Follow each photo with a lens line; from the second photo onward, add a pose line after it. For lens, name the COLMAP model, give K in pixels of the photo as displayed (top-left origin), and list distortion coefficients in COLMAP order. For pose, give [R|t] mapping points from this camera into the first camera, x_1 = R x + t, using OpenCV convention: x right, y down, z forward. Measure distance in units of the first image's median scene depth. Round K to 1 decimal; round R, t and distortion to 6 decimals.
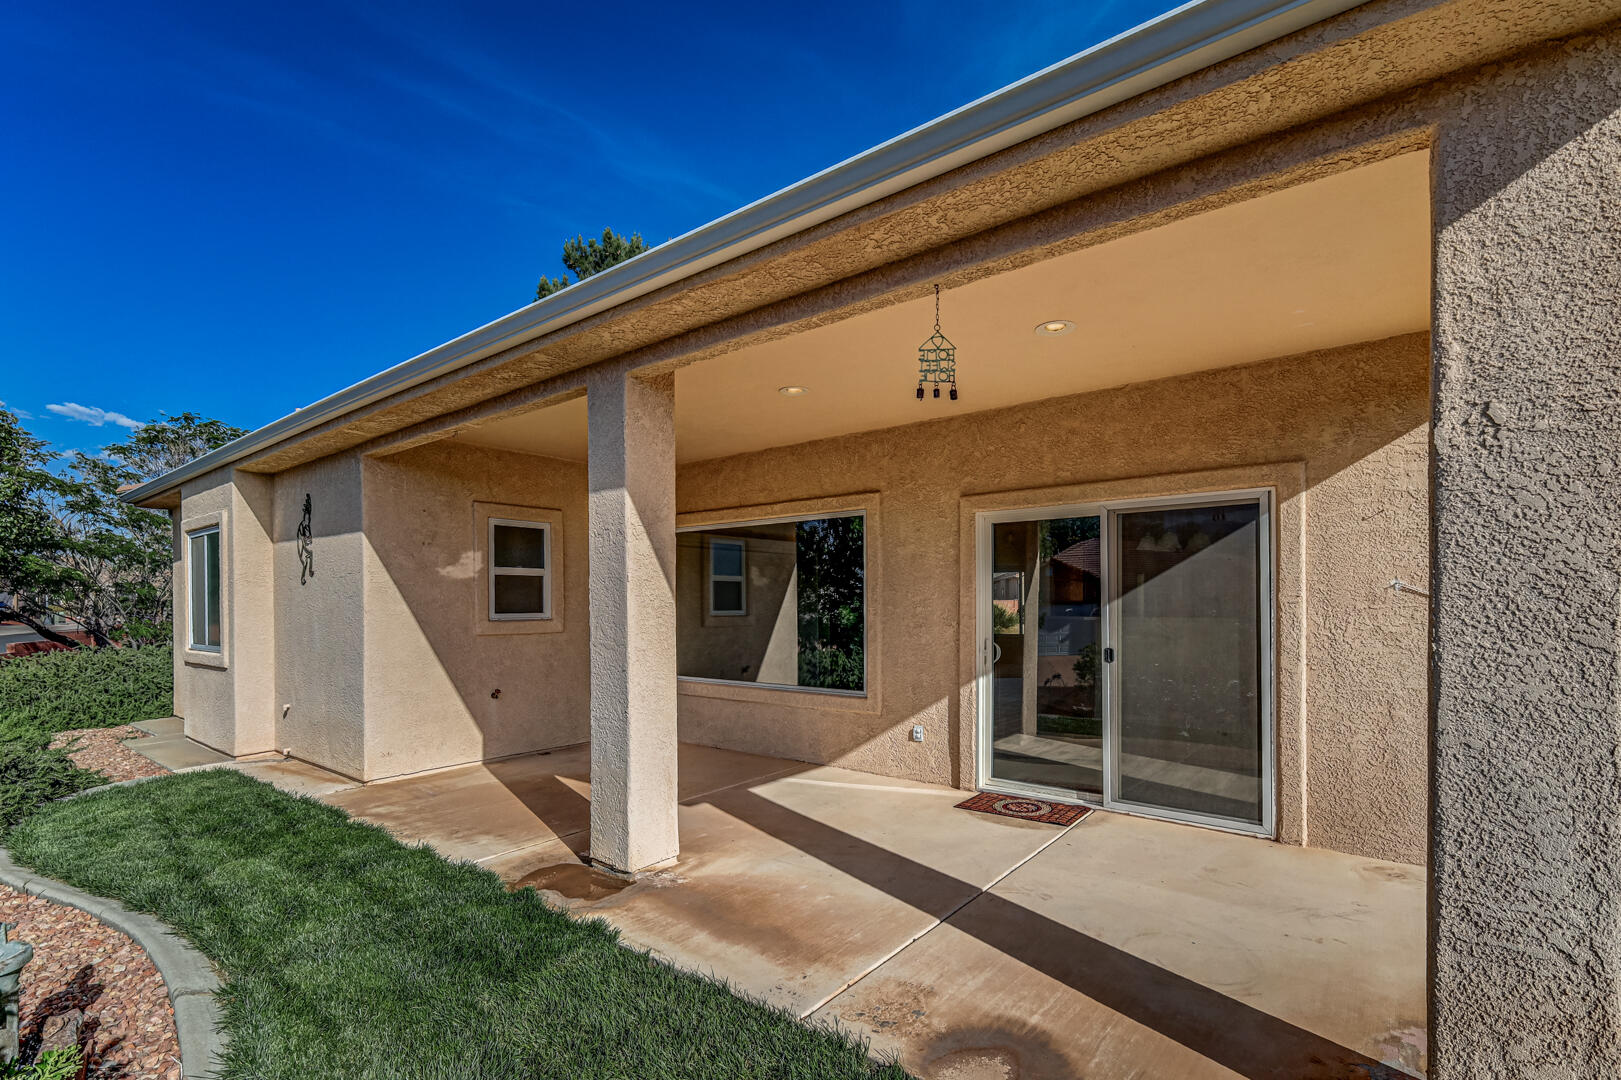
lens RADIAL K [[723.6, 0, 813.2], [0, 723.6, 604.6], [0, 0, 1]] dist [0.002053, 0.000471]
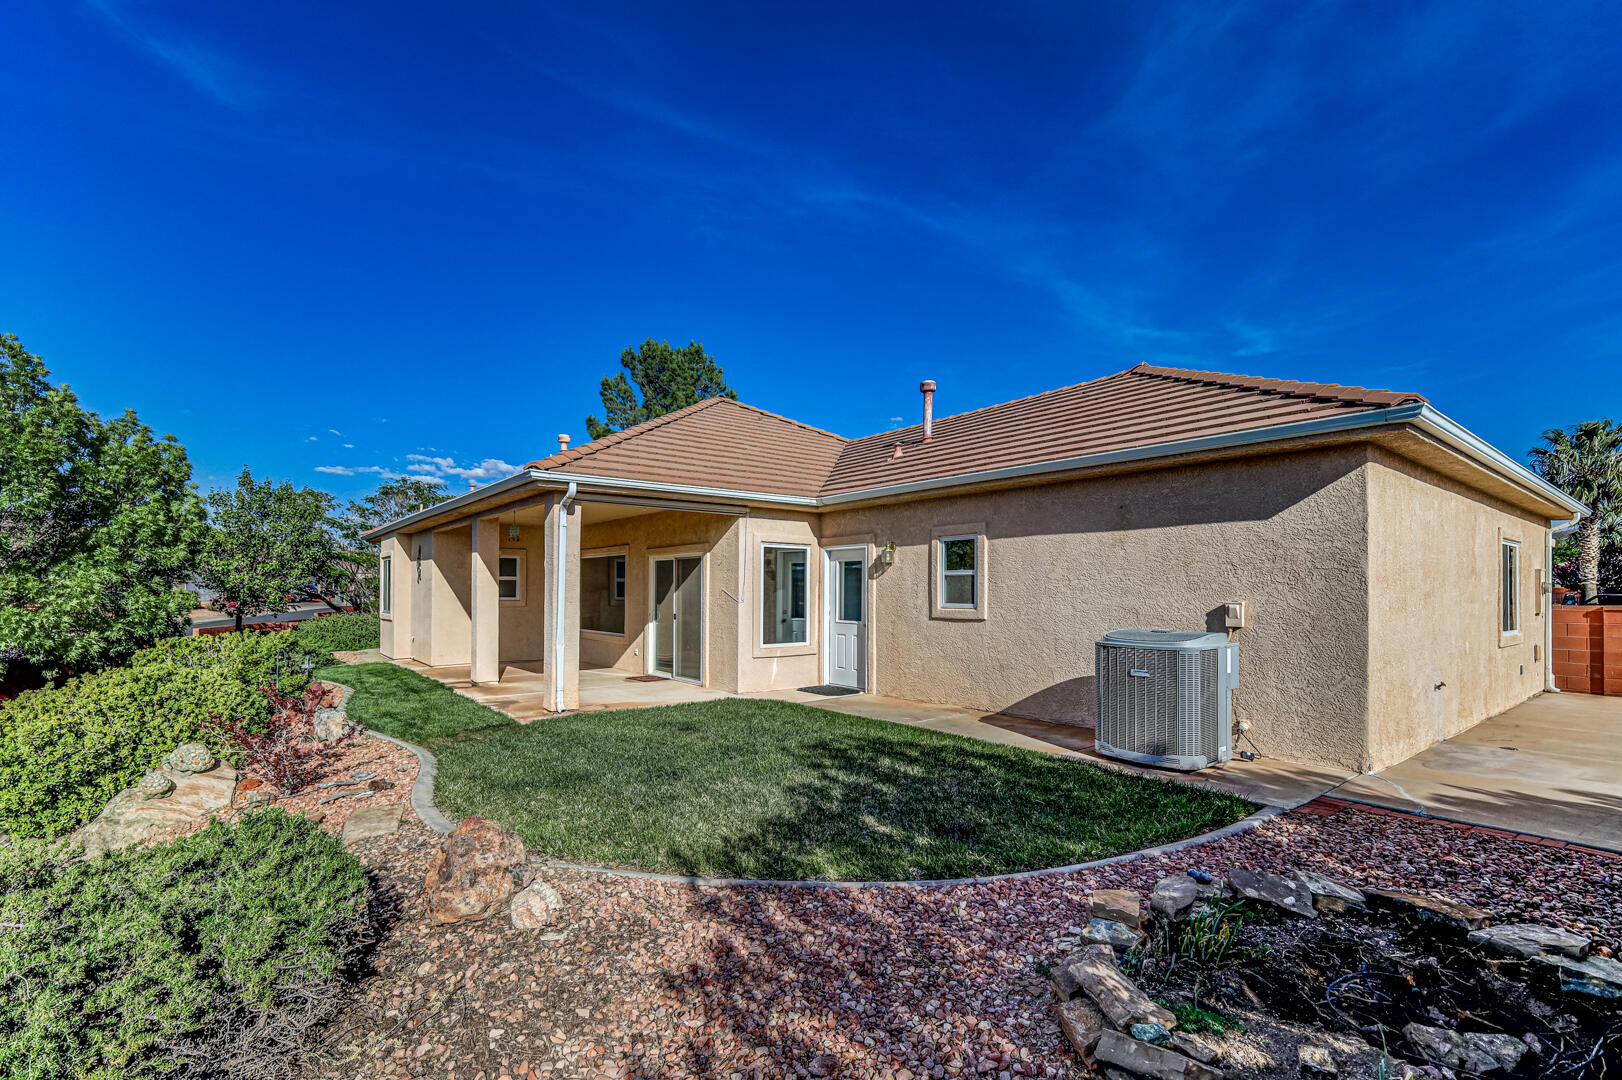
lens RADIAL K [[729.4, 0, 828.2], [0, 729.4, 584.5], [0, 0, 1]] dist [-0.000396, 0.000242]
pose [[0.974061, 0.005499, -0.226217, 1.029263], [-0.007532, 0.999939, -0.008125, -0.015703], [0.226159, 0.009618, 0.974043, -0.907924]]
